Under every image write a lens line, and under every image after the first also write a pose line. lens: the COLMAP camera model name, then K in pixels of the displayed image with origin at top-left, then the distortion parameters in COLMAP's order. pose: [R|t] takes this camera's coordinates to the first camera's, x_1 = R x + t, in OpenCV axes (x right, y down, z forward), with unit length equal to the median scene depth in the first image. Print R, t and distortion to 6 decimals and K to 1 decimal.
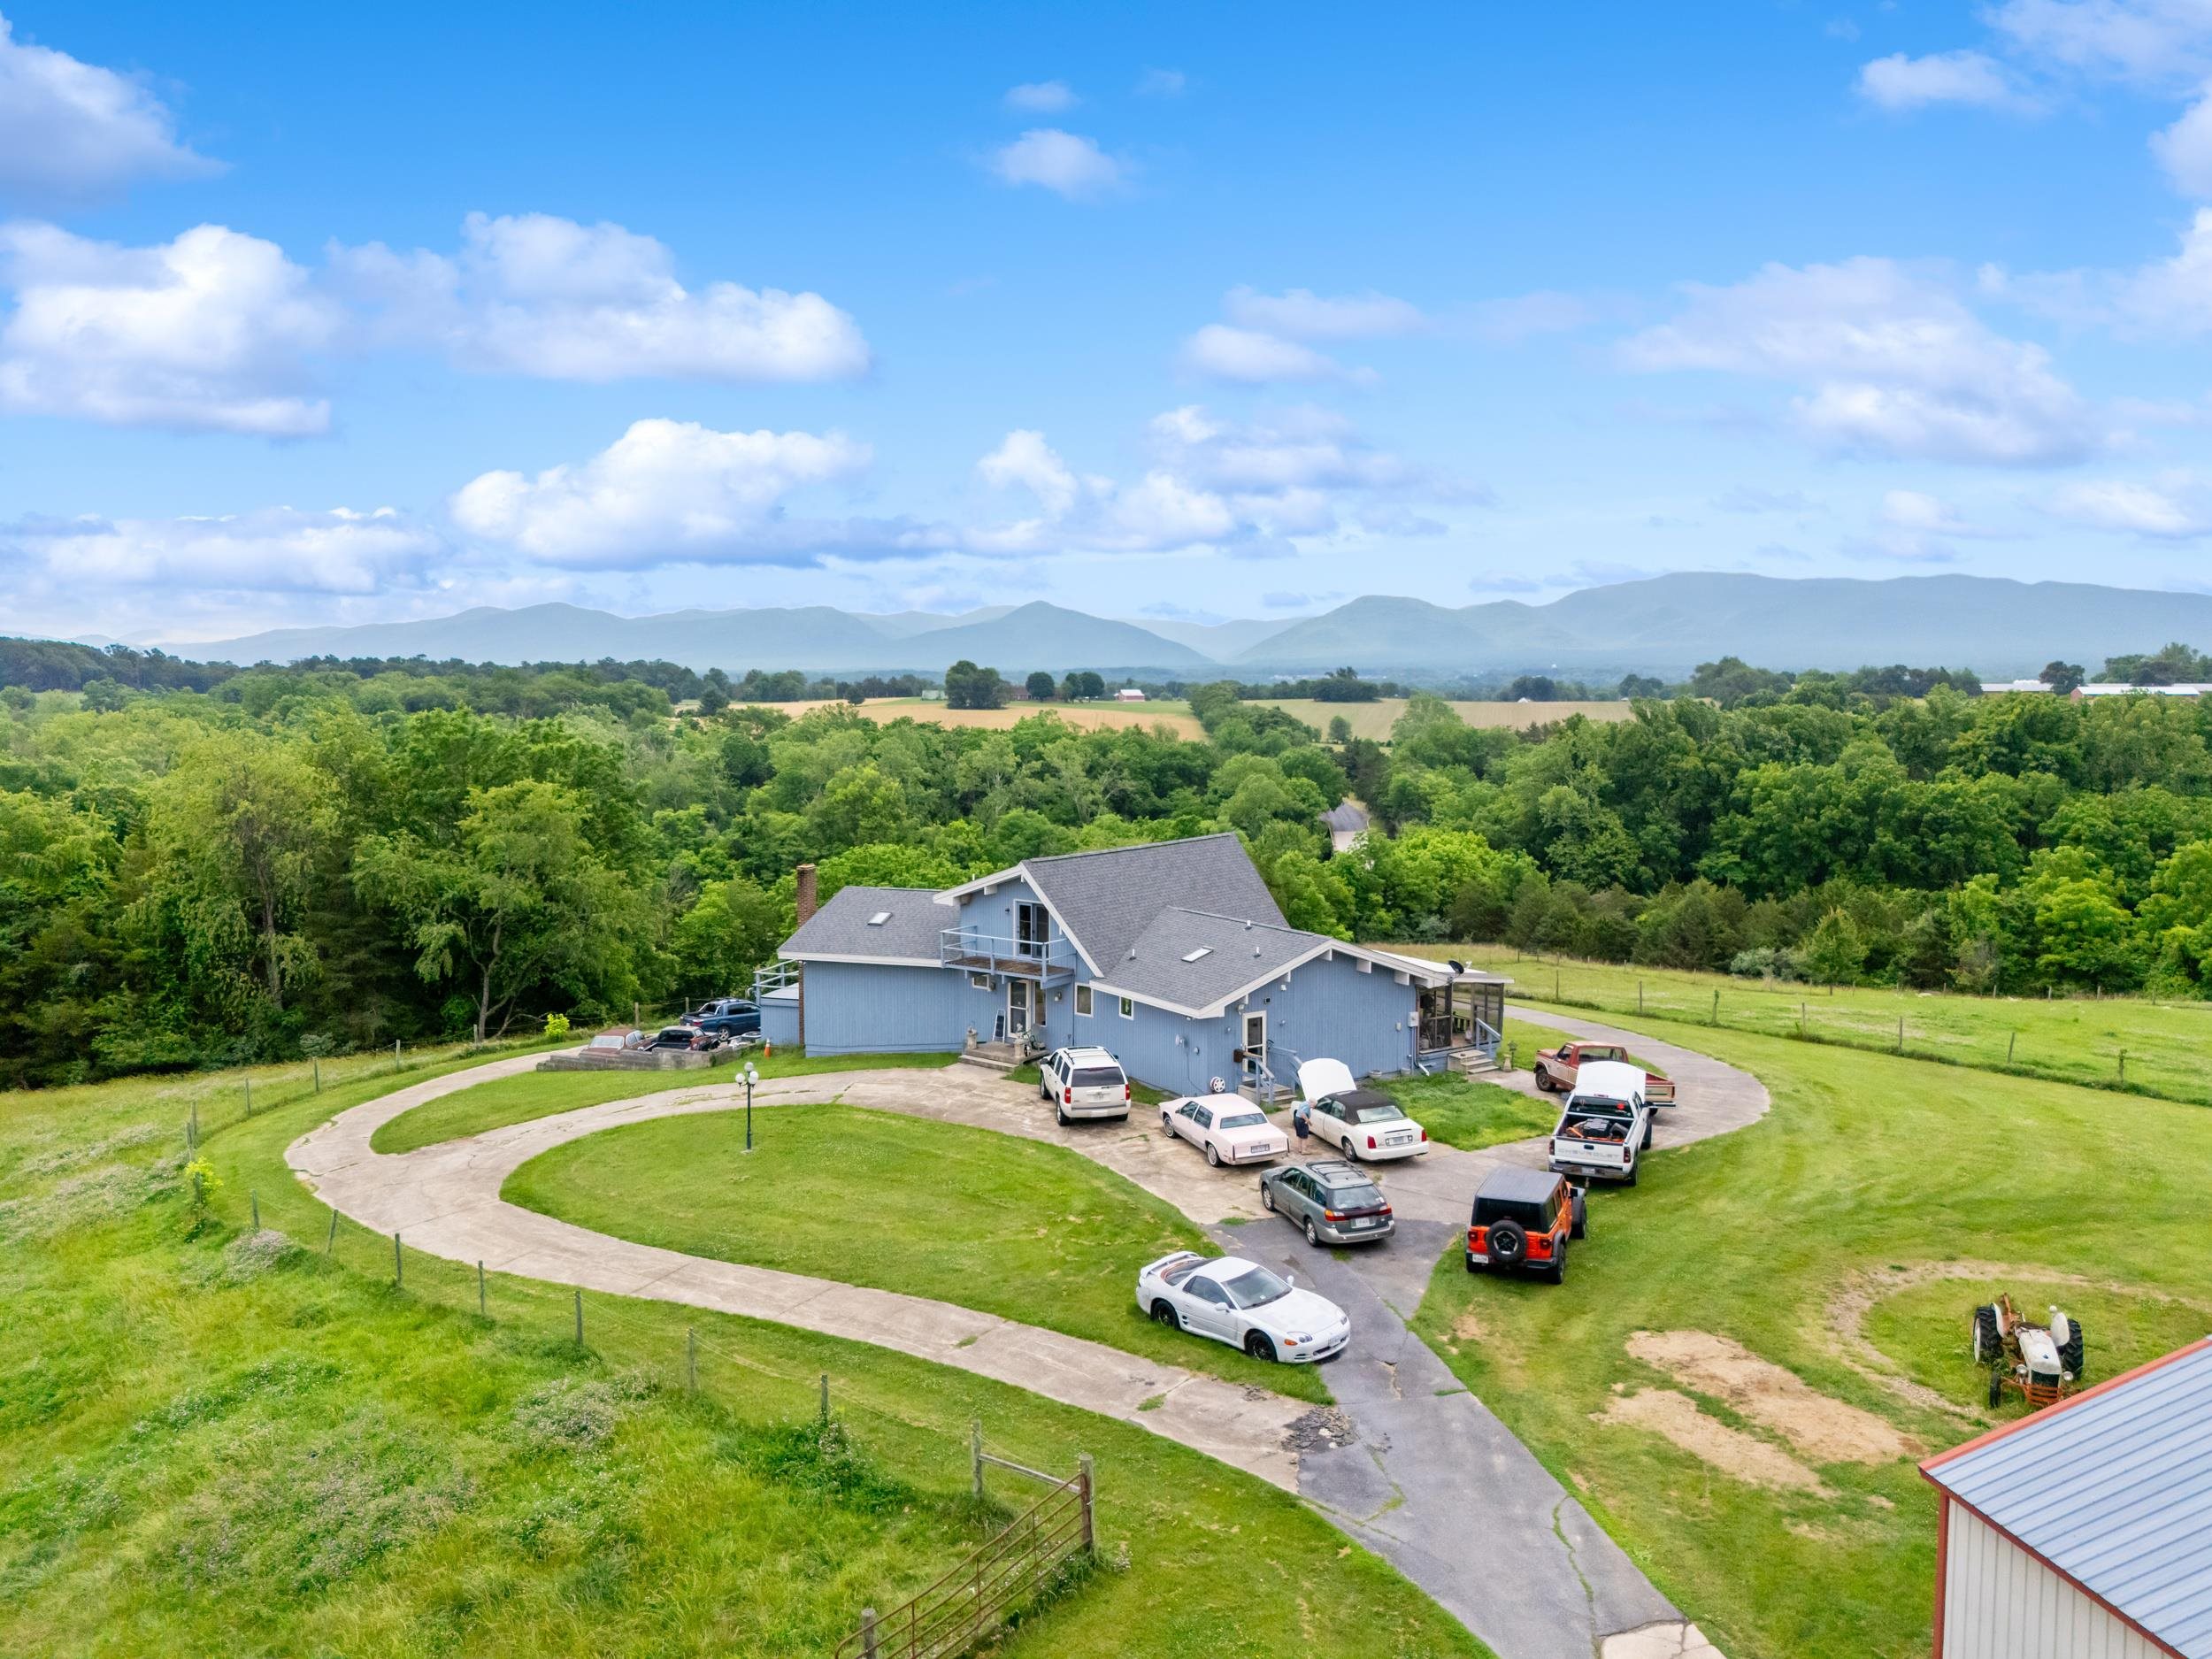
lens RADIAL K [[1612.2, 0, 1110.8], [0, 1612.2, 831.0], [0, 0, 1]] dist [0.083883, -0.087649]
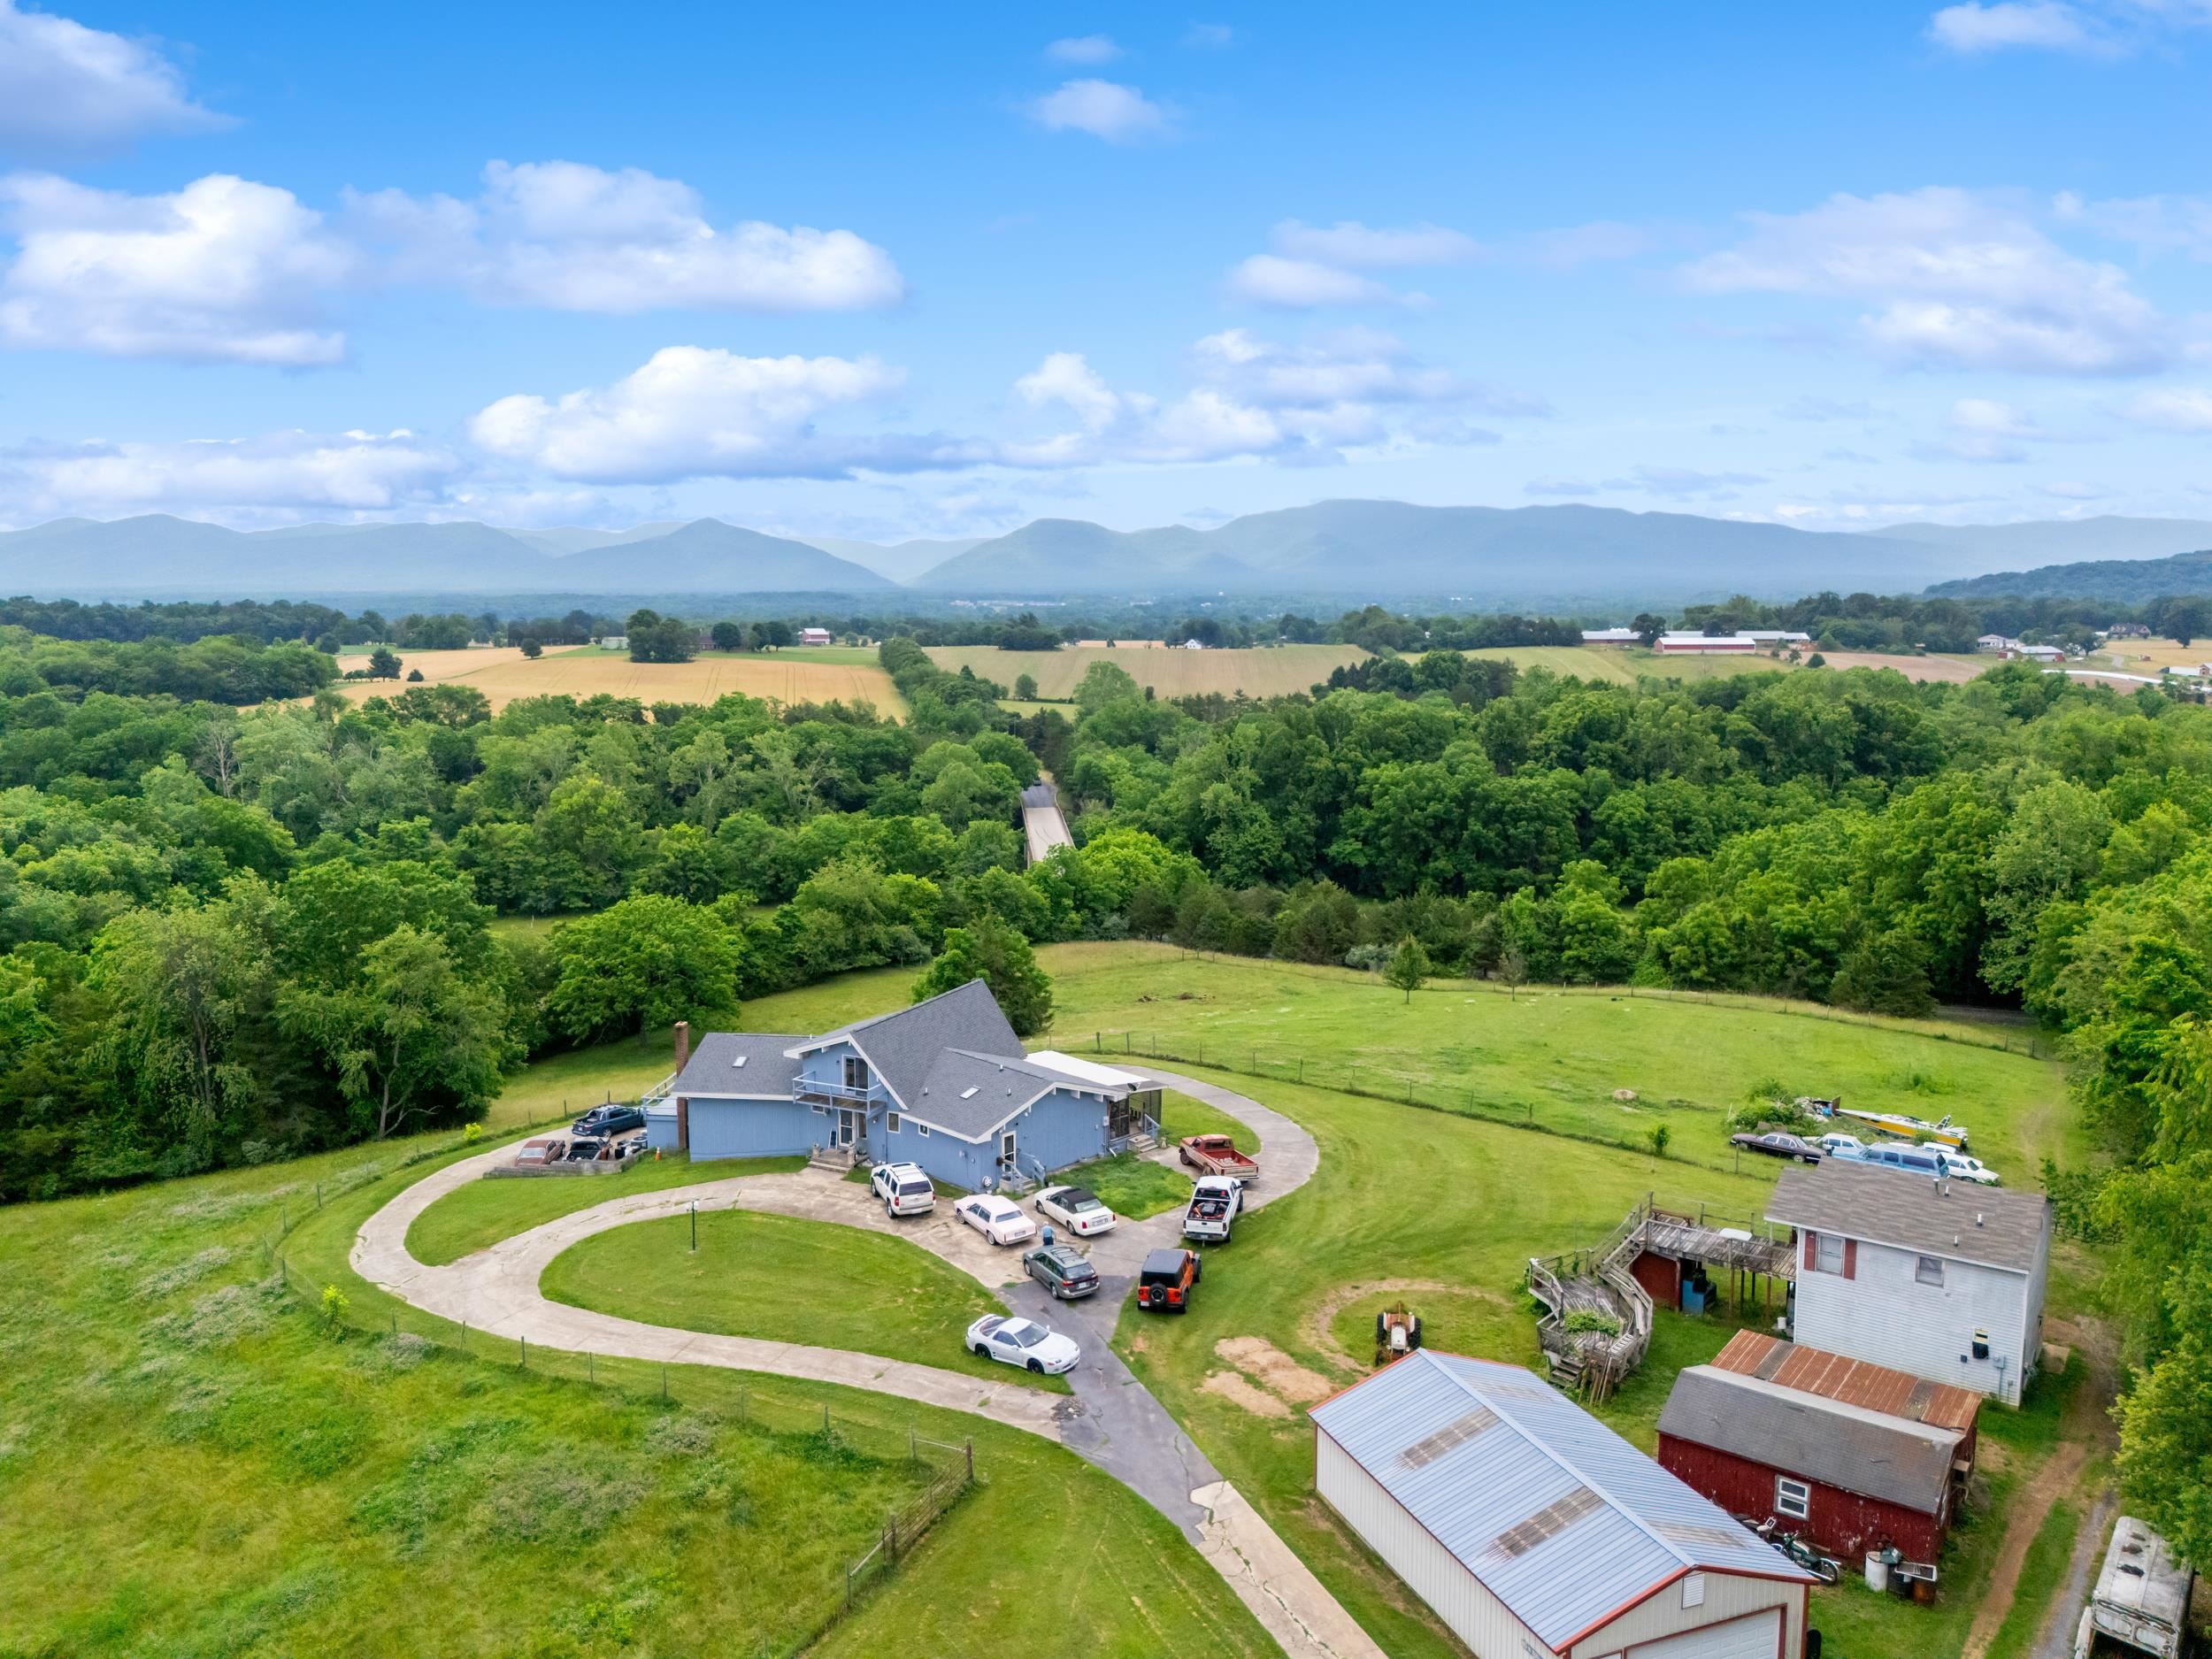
lens RADIAL K [[1590.2, 0, 1106.0], [0, 1590.2, 829.5], [0, 0, 1]] dist [0.087735, -0.104543]
pose [[0.981211, -0.025071, 0.191300, -0.070880], [0.016467, 0.998786, 0.046435, -0.166270], [-0.192232, -0.042412, 0.980433, -0.352298]]
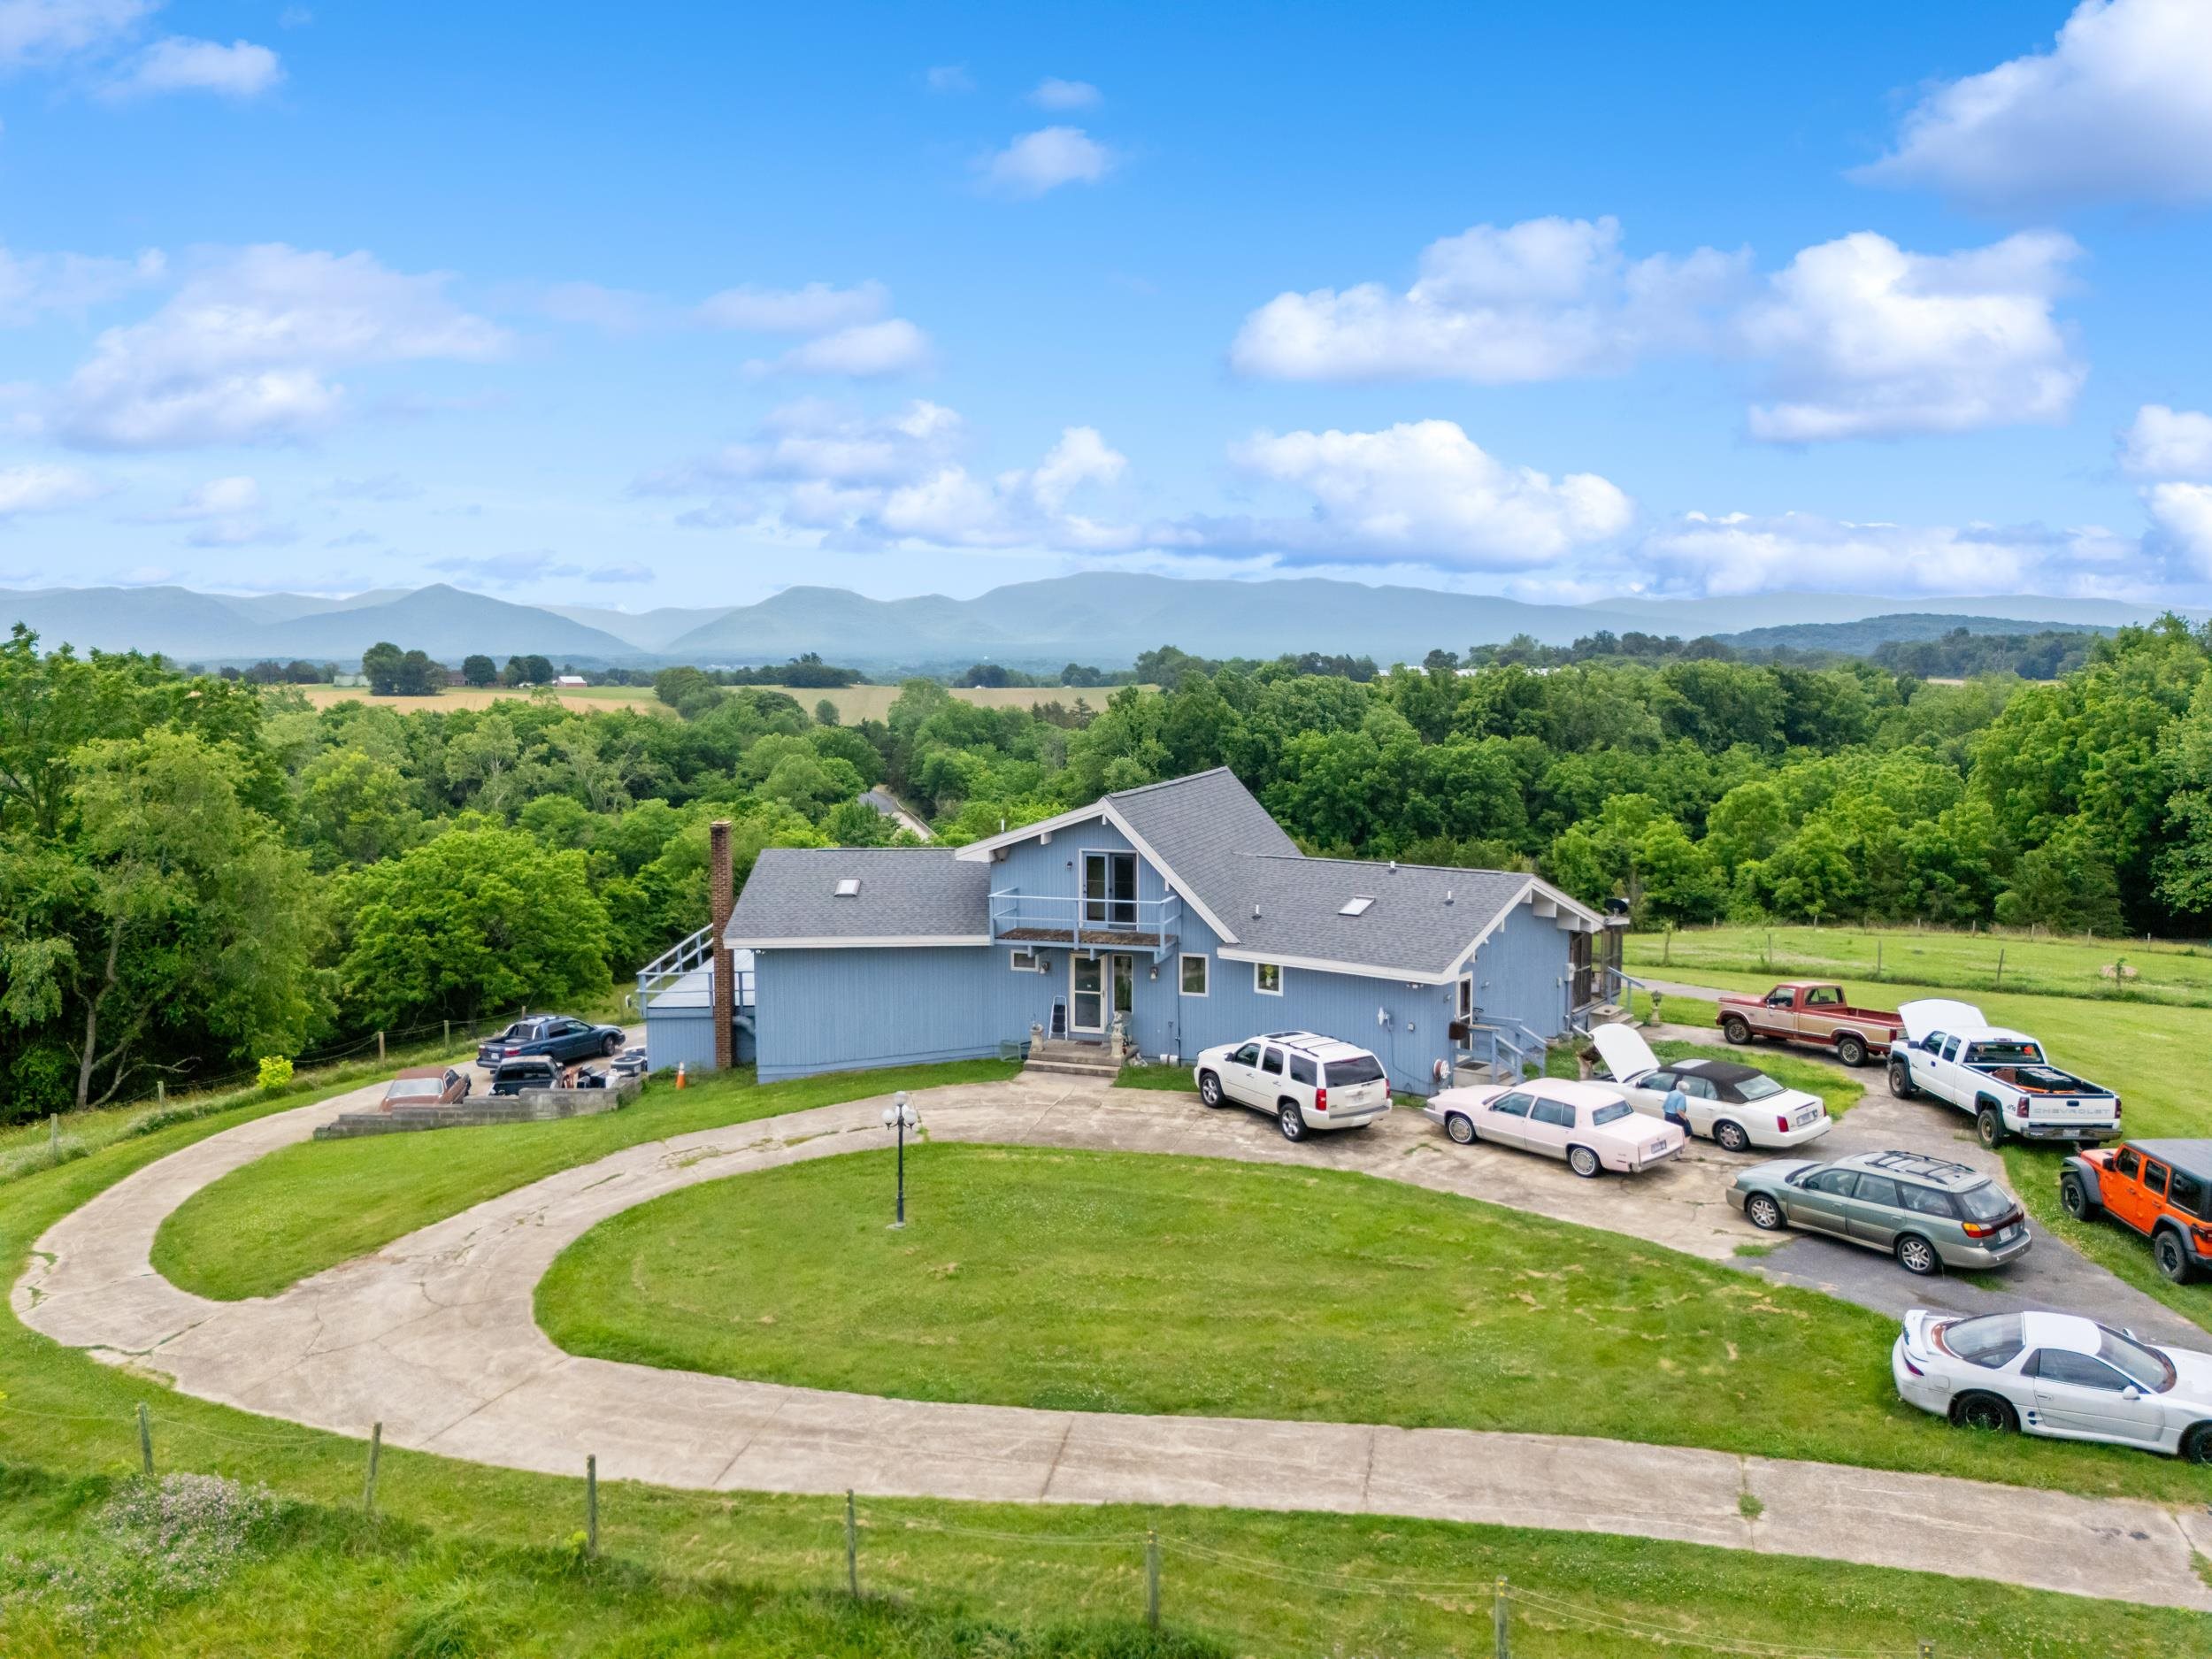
lens RADIAL K [[1612.2, 0, 1110.8], [0, 1612.2, 831.0], [0, 0, 1]] dist [0.083883, -0.087649]
pose [[0.942677, -0.036182, 0.331740, -0.213078], [0.034042, 0.999345, 0.012259, 0.018338], [-0.331966, -0.000263, 0.943291, 0.206608]]
